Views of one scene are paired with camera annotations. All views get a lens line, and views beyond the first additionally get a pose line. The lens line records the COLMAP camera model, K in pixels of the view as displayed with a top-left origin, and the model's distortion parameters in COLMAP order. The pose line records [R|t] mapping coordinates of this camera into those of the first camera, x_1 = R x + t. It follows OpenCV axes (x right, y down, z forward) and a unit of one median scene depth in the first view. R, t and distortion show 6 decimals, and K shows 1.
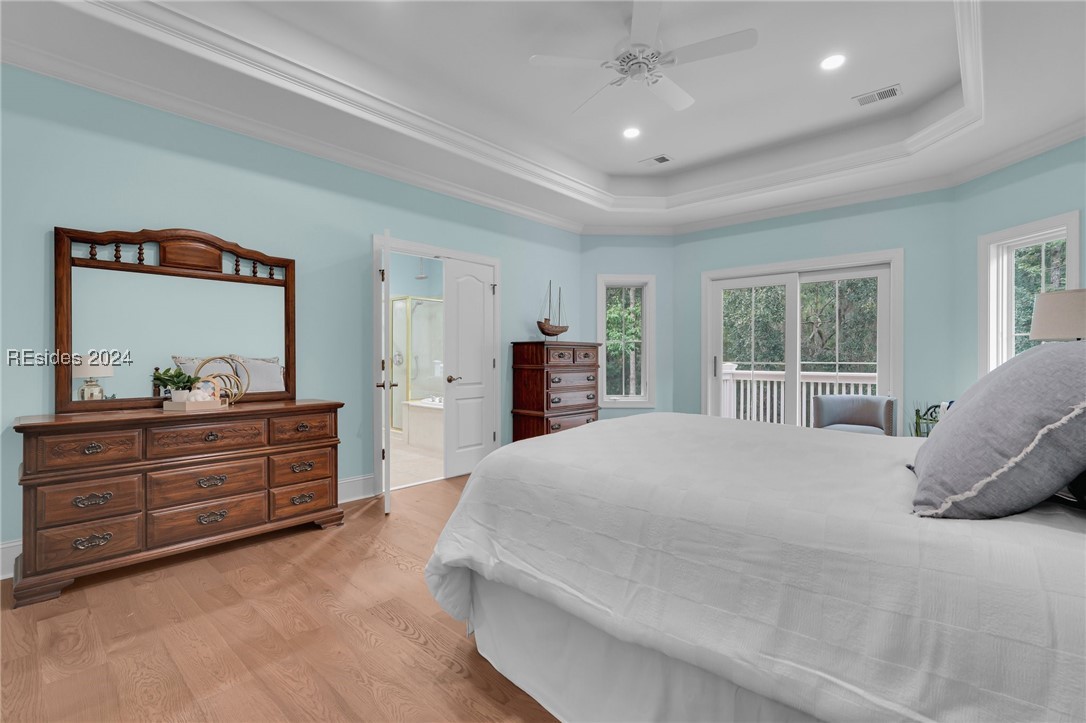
lens RADIAL K [[490.7, 0, 545.9], [0, 490.7, 362.1], [0, 0, 1]] dist [-0.002978, -0.000096]
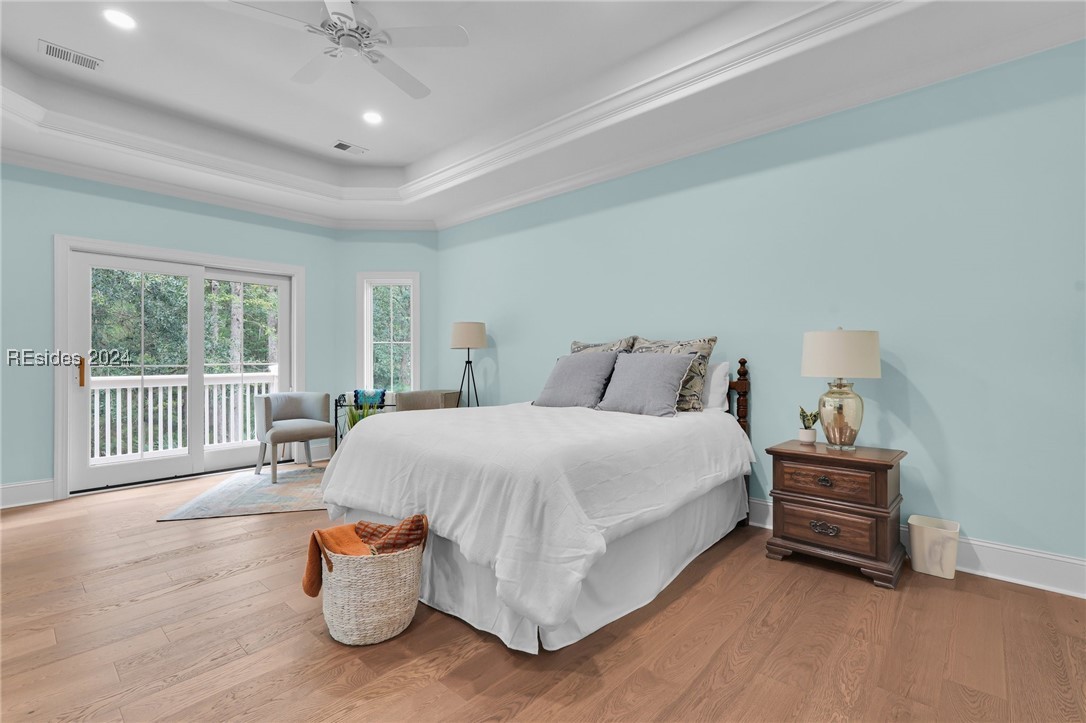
lens RADIAL K [[490.7, 0, 545.9], [0, 490.7, 362.1], [0, 0, 1]] dist [-0.002978, -0.000096]
pose [[0.002282, -0.009197, 0.999955, -0.404750], [0.012618, 0.999878, 0.009168, -0.003810], [-0.999918, 0.012596, 0.002398, 0.358281]]
